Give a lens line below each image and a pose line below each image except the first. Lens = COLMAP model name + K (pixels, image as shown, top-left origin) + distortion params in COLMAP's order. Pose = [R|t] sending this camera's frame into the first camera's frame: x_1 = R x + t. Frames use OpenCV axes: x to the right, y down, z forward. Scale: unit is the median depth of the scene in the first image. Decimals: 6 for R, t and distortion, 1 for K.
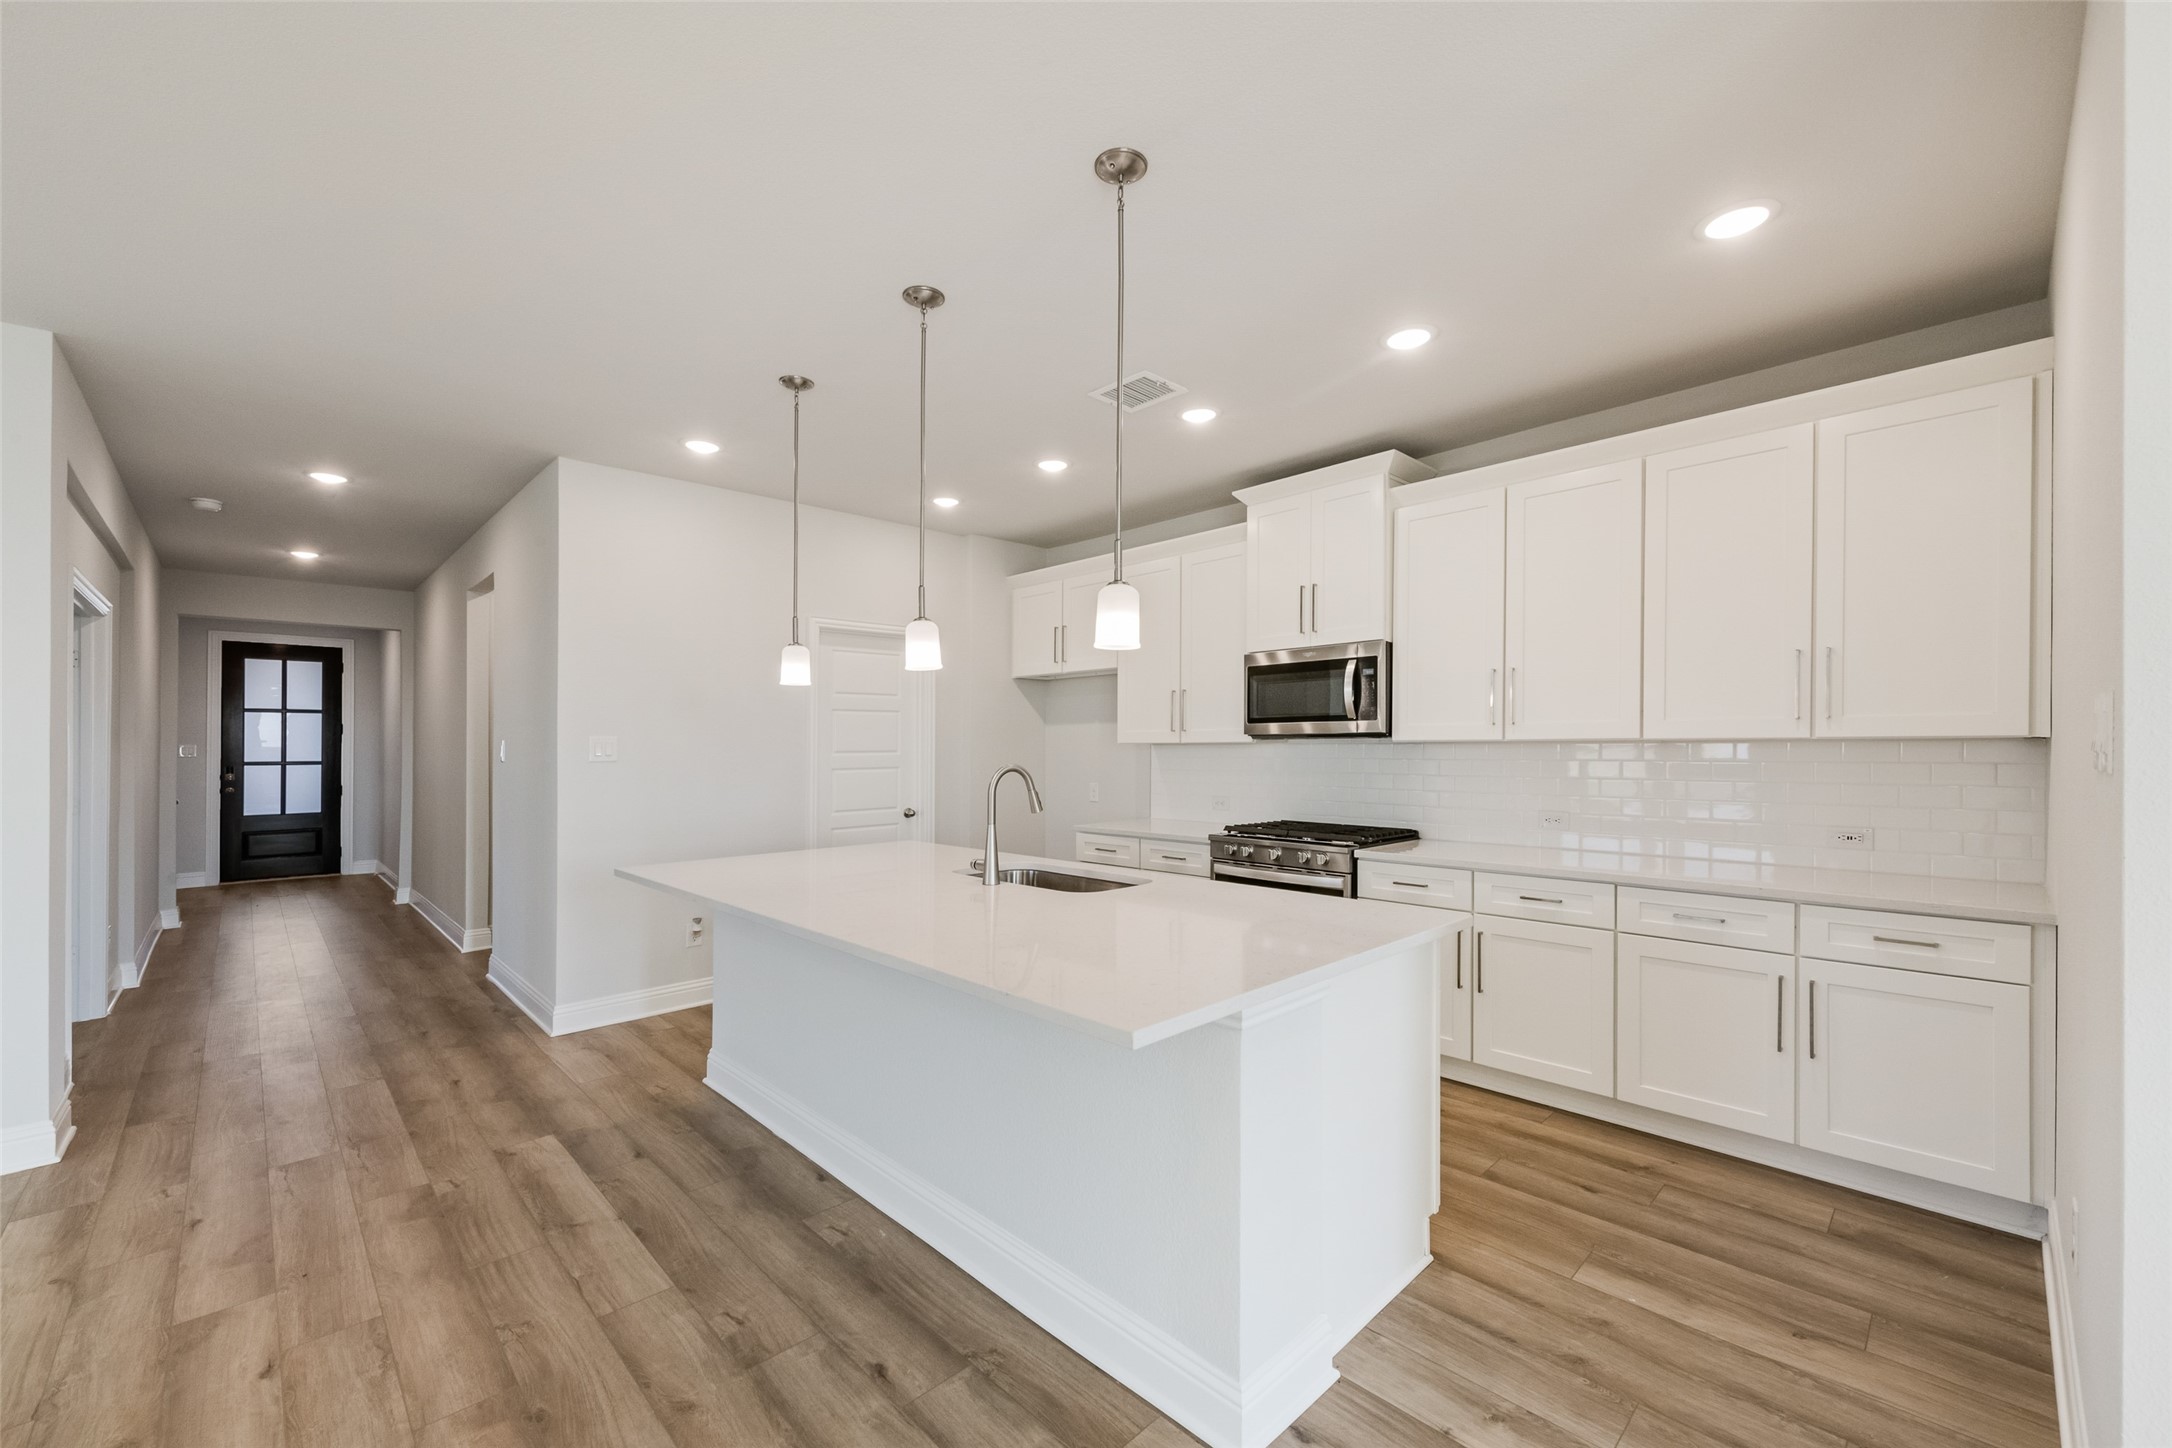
lens RADIAL K [[867.4, 0, 1097.0], [0, 867.4, 739.4], [0, 0, 1]] dist [0.005803, -0.002236]
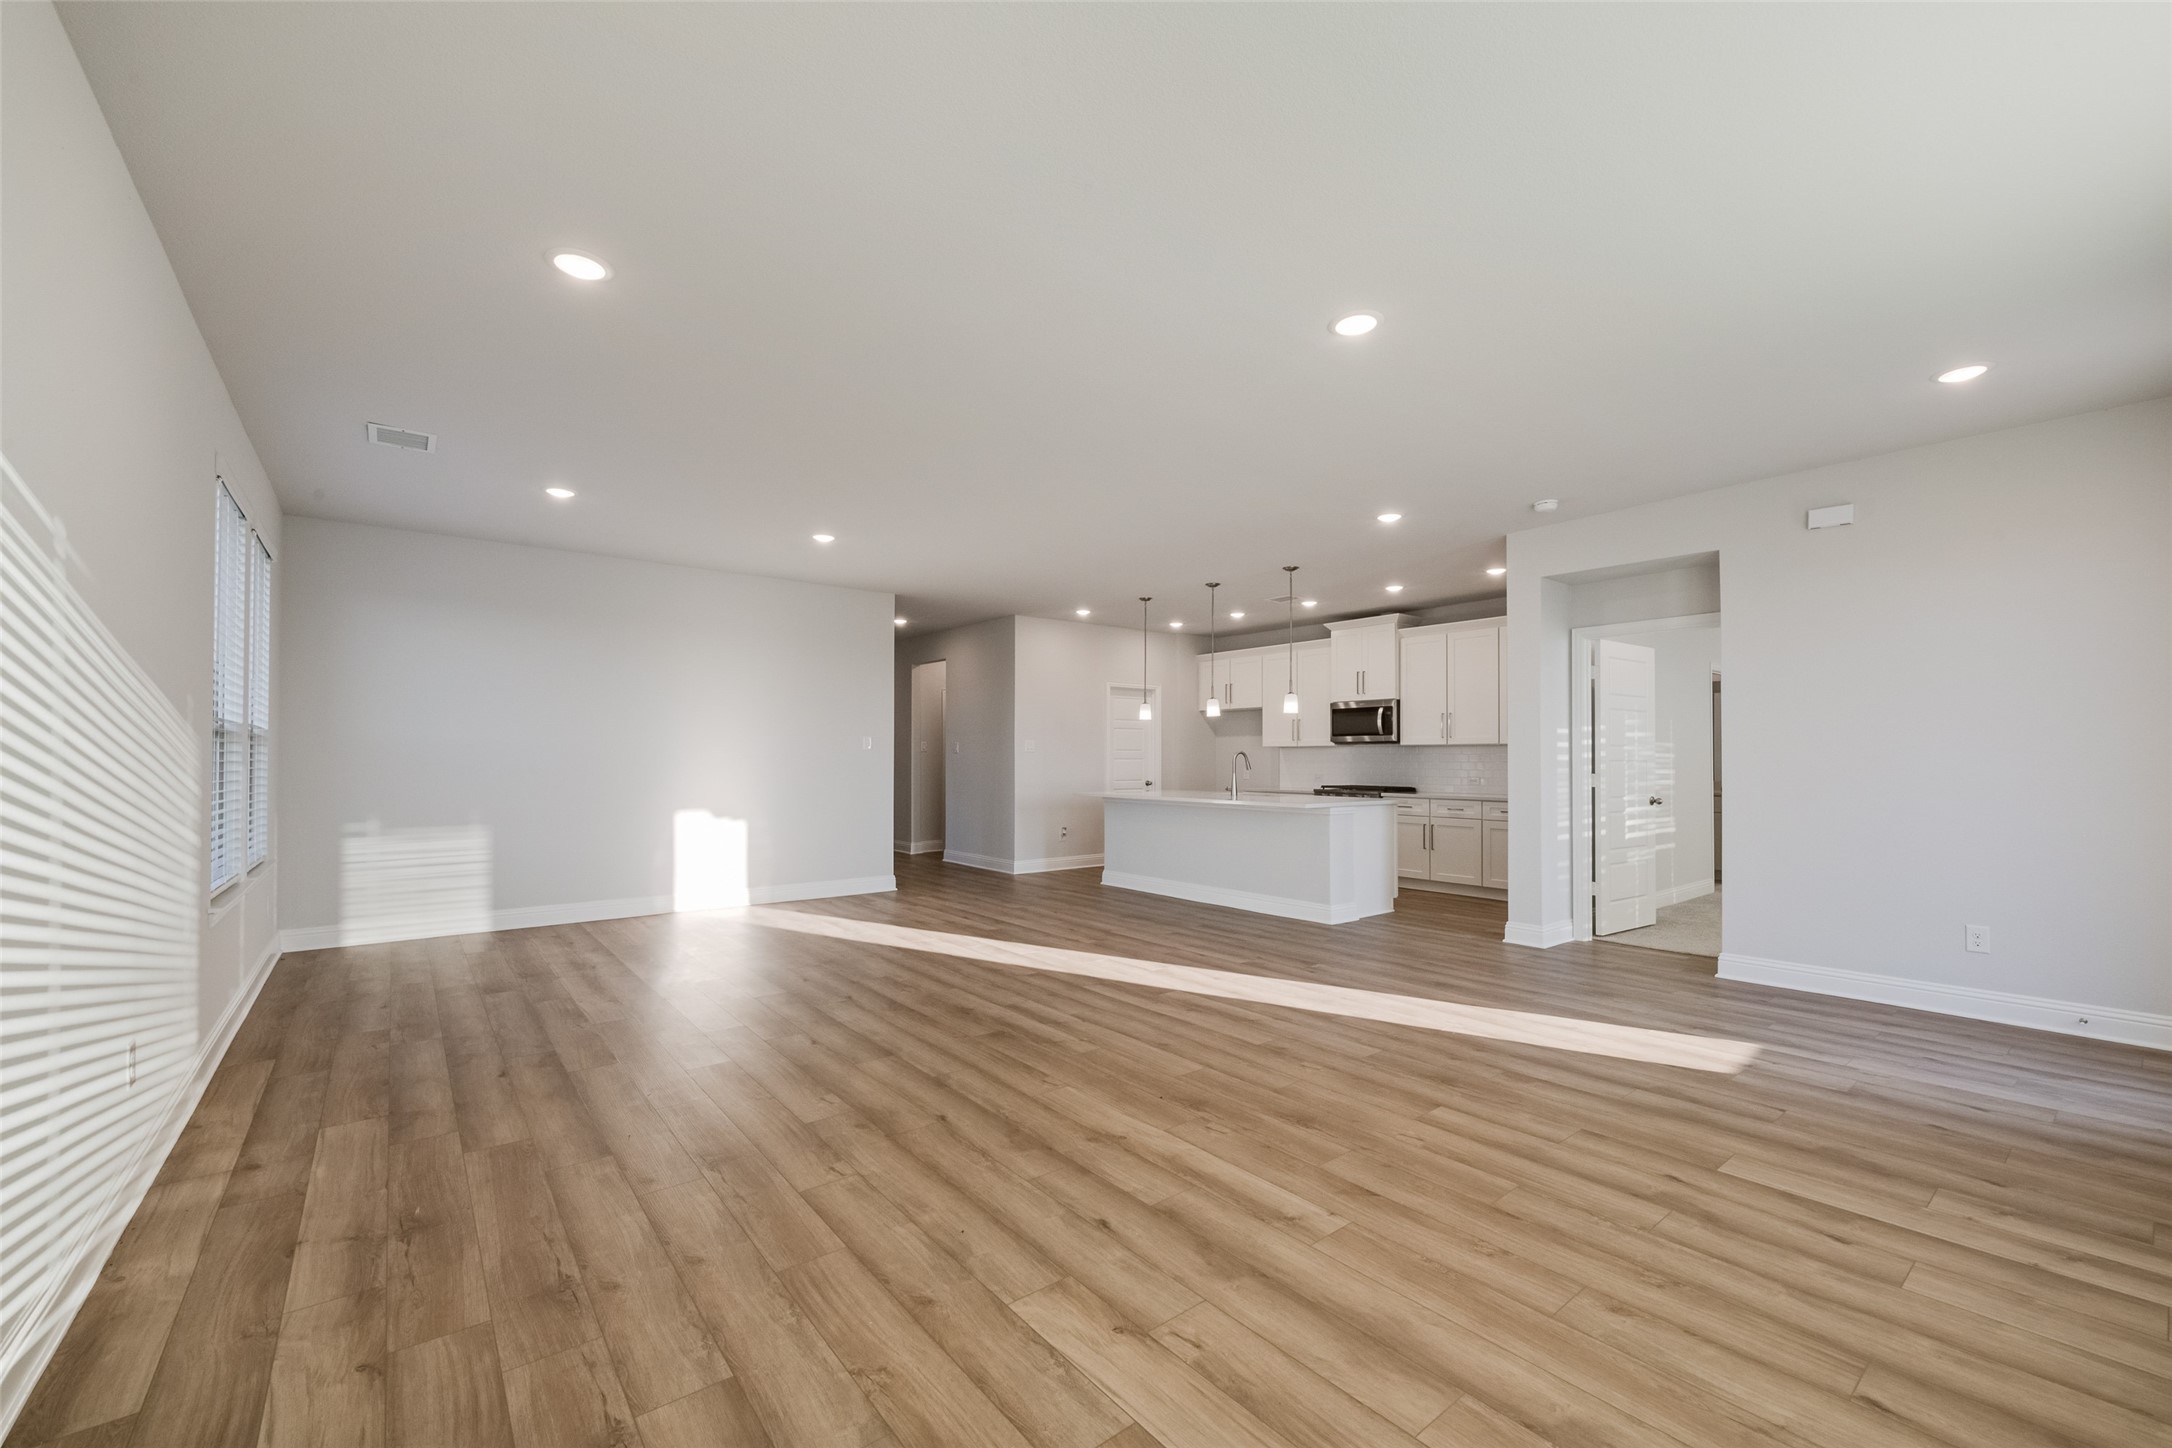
lens RADIAL K [[867.4, 0, 1084.5], [0, 867.4, 717.3], [0, 0, 1]] dist [0.005803, -0.002236]
pose [[0.993885, 0.002316, -0.110396, -0.211088], [-0.006585, 0.999244, -0.038323, 0.022241], [0.110224, 0.038816, 0.993149, -1.277548]]
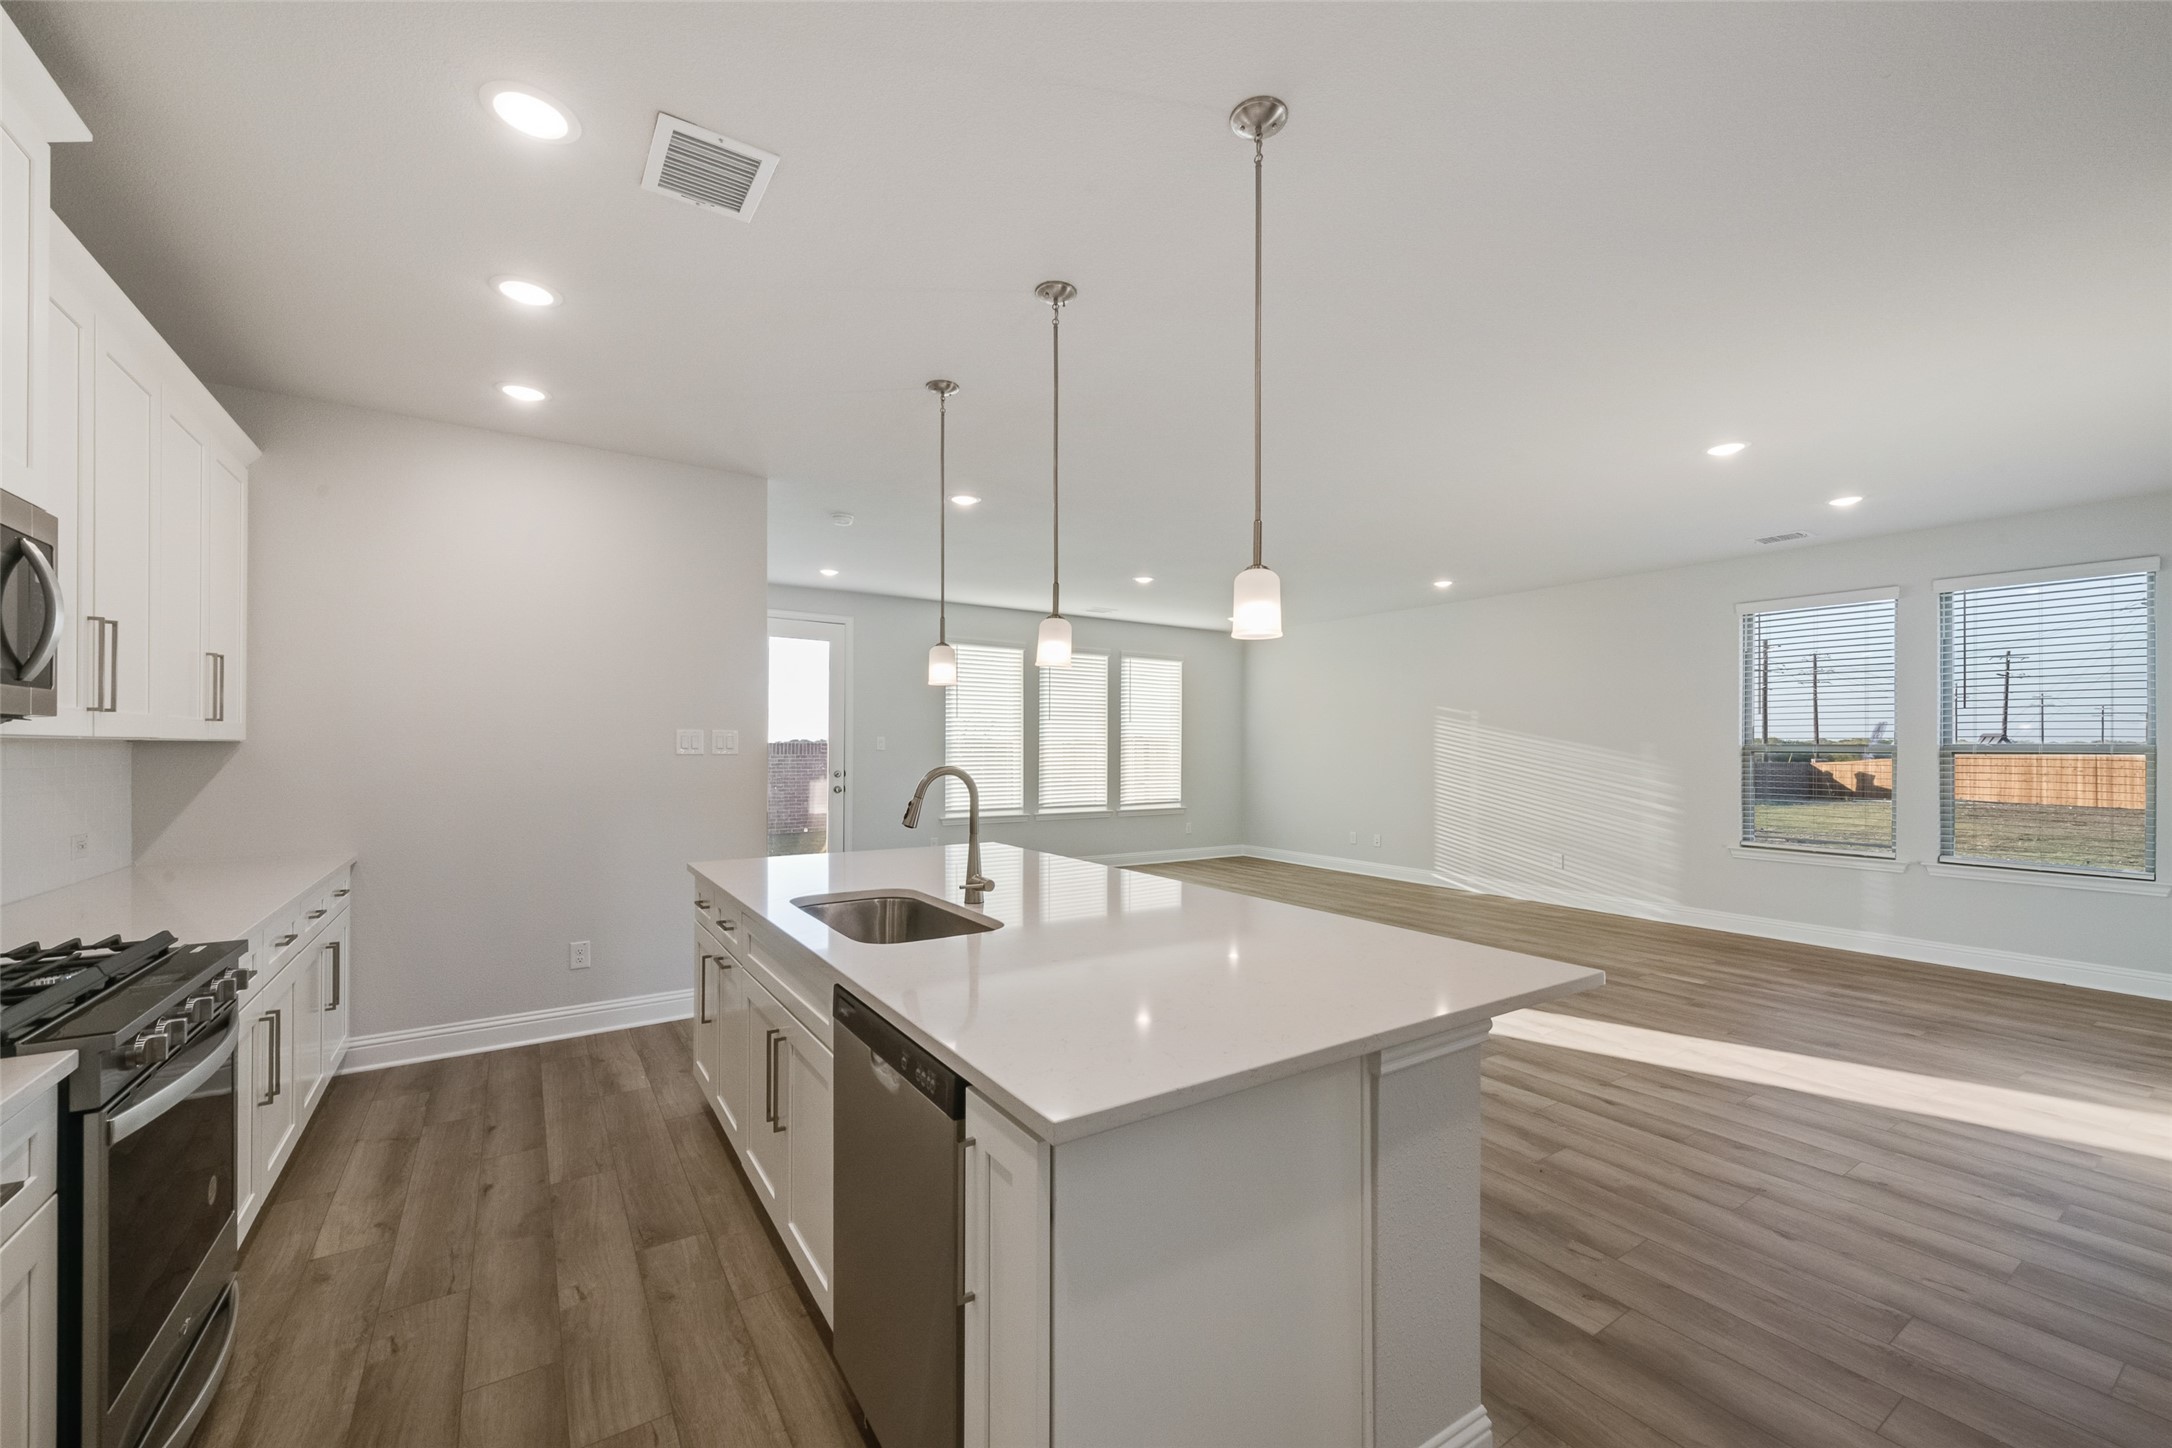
lens RADIAL K [[867.4, 0, 1097.9], [0, 867.4, 742.4], [0, 0, 1]] dist [0.005803, -0.002236]
pose [[-0.982754, 0.005004, 0.184848, -0.302512], [0.002597, 0.999909, -0.013265, 0.013044], [-0.184897, -0.012556, -0.982678, 1.350958]]
